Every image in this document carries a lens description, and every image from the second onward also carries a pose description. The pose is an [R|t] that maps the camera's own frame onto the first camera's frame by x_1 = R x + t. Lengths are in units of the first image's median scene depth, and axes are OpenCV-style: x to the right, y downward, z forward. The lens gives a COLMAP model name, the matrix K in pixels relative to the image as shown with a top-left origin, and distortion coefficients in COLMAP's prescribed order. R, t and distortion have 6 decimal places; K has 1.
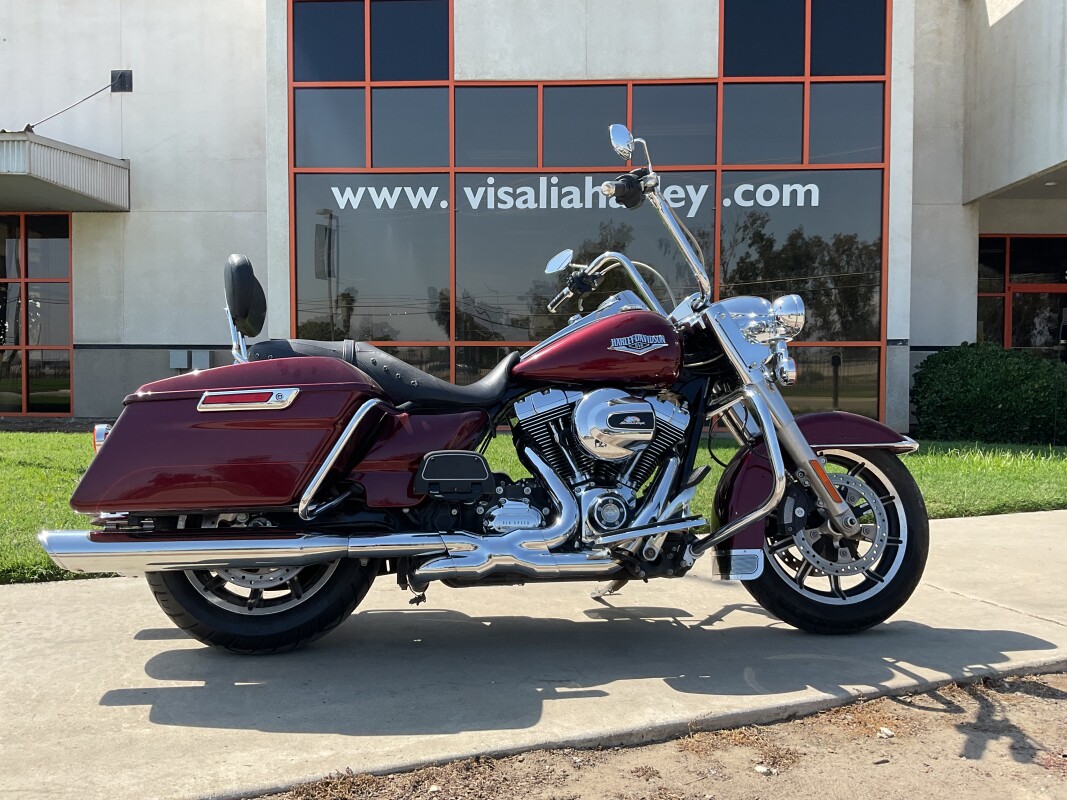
lens RADIAL K [[869.7, 0, 531.4], [0, 869.7, 402.0], [0, 0, 1]] dist [0.072103, -0.143494]
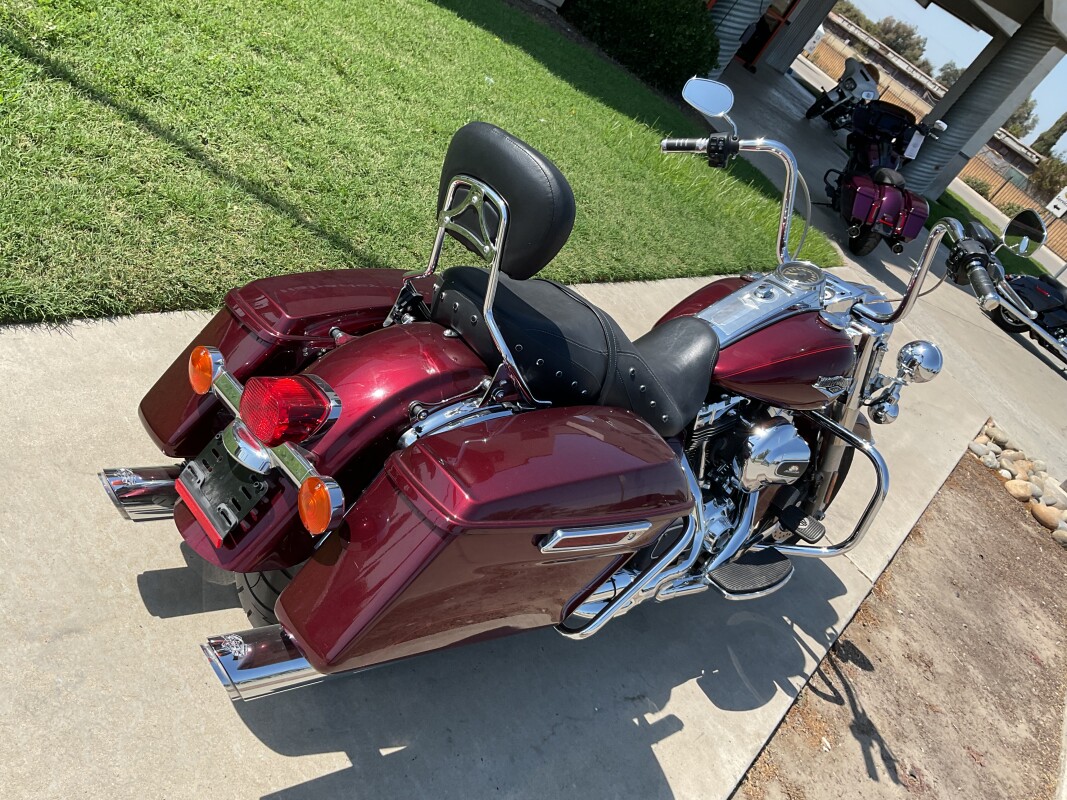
lens RADIAL K [[869.7, 0, 531.4], [0, 869.7, 402.0], [0, 0, 1]] dist [0.072103, -0.143494]
pose [[0.755049, 0.123620, 0.643910, -0.616643], [-0.508152, 0.730940, 0.455531, -0.275951], [-0.414346, -0.671152, 0.614713, 0.511954]]
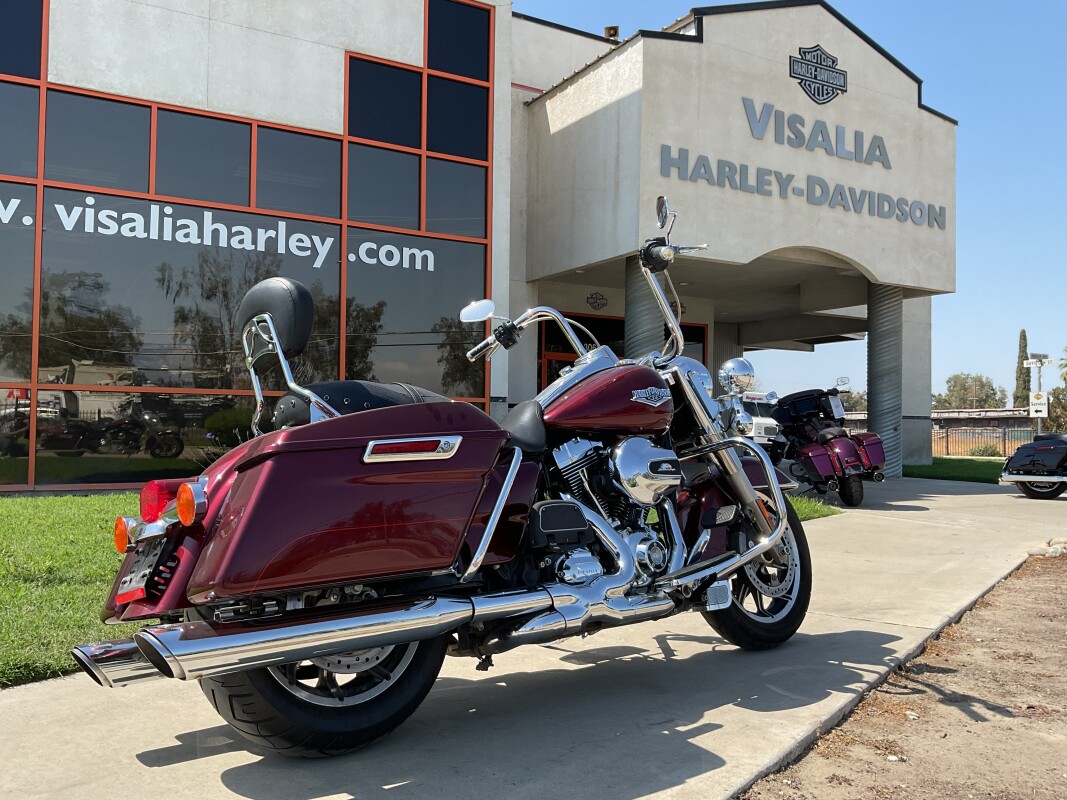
lens RADIAL K [[869.7, 0, 531.4], [0, 869.7, 402.0], [0, 0, 1]] dist [0.072103, -0.143494]
pose [[0.847071, 0.025731, 0.530857, -0.522298], [0.006266, 0.998274, -0.058385, 0.001541], [-0.531443, 0.052782, 0.845448, 0.150521]]
